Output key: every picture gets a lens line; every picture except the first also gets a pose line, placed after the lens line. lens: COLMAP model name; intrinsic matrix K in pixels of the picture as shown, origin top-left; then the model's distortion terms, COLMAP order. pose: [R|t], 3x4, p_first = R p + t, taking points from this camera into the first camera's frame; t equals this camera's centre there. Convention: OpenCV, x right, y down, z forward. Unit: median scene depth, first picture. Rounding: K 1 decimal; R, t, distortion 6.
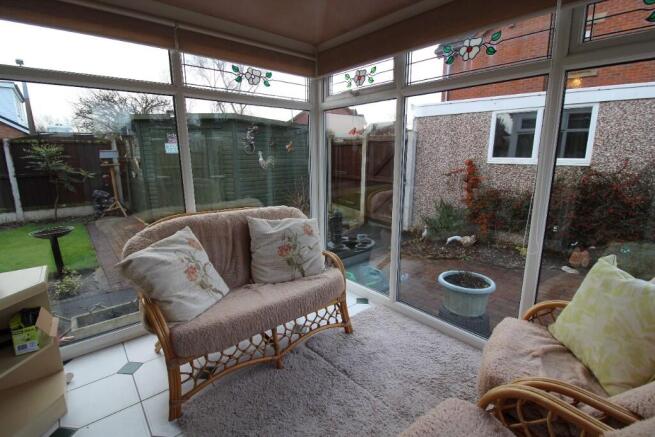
lens RADIAL K [[300.0, 0, 328.9], [0, 300.0, 217.2], [0, 0, 1]] dist [-0.014770, -0.002445]
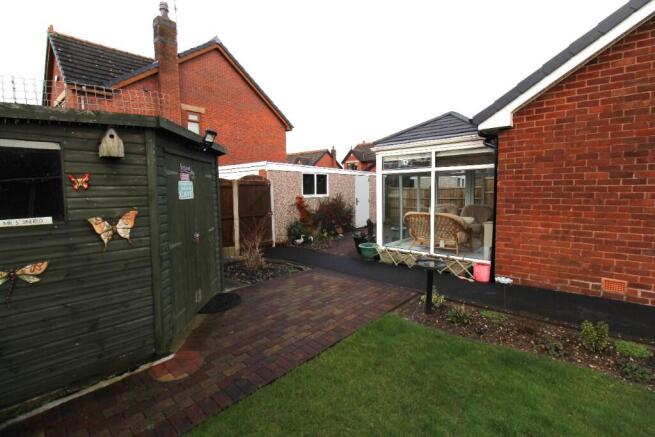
lens RADIAL K [[300.0, 0, 329.3], [0, 300.0, 214.3], [0, 0, 1]] dist [-0.014770, -0.002445]
pose [[-0.129056, -0.078326, 0.988539, -1.427635], [0.218832, 0.970050, 0.105430, -0.247797], [-0.967190, 0.229930, -0.108050, 1.086697]]
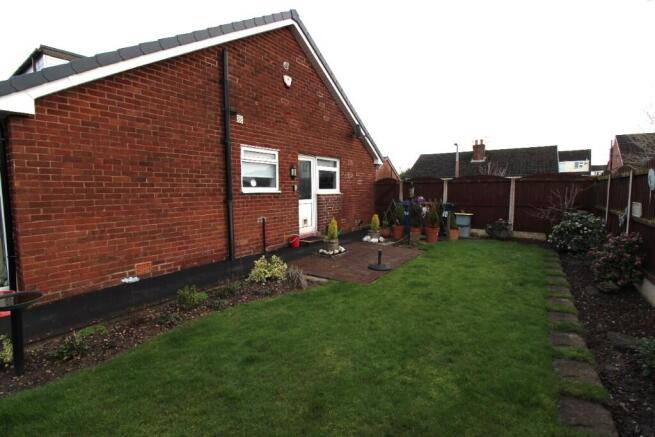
lens RADIAL K [[300.0, 0, 331.1], [0, 300.0, 215.7], [0, 0, 1]] dist [-0.014770, -0.002445]
pose [[-0.965044, 0.029655, -0.260404, -1.094733], [-0.047671, 0.957142, 0.285668, -0.298201], [0.257715, 0.288096, -0.922271, 1.358749]]
